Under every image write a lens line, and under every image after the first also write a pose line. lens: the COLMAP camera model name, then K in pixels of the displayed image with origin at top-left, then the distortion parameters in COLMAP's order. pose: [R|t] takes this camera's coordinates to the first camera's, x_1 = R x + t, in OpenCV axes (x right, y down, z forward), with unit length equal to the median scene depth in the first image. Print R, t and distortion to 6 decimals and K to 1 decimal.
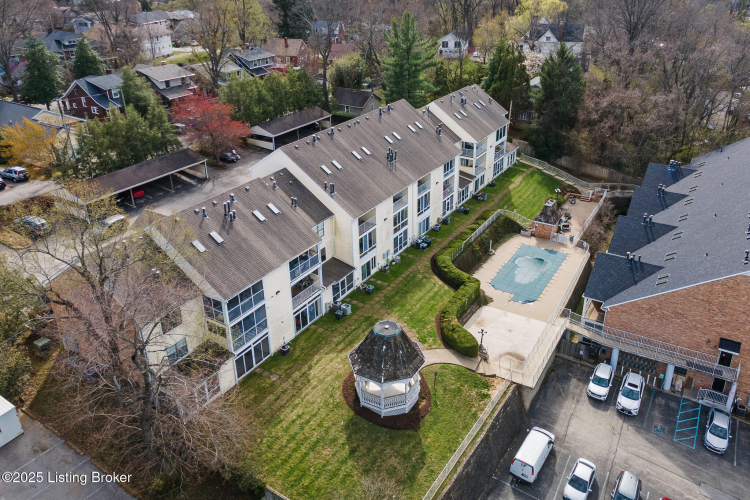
lens RADIAL K [[545.4, 0, 377.1], [0, 545.4, 244.9], [0, 0, 1]] dist [0.042734, -0.001822]
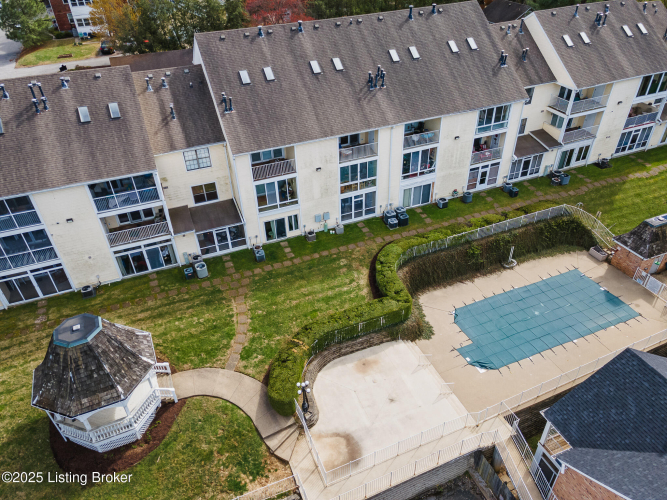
lens RADIAL K [[458.0, 0, 333.3], [0, 458.0, 253.8], [0, 0, 1]] dist [0.035858, 0.004743]
pose [[0.812538, 0.342262, -0.471847, 0.322054], [-0.250420, 0.935925, 0.247655, -0.088639], [0.526377, -0.083069, 0.846184, 0.475115]]
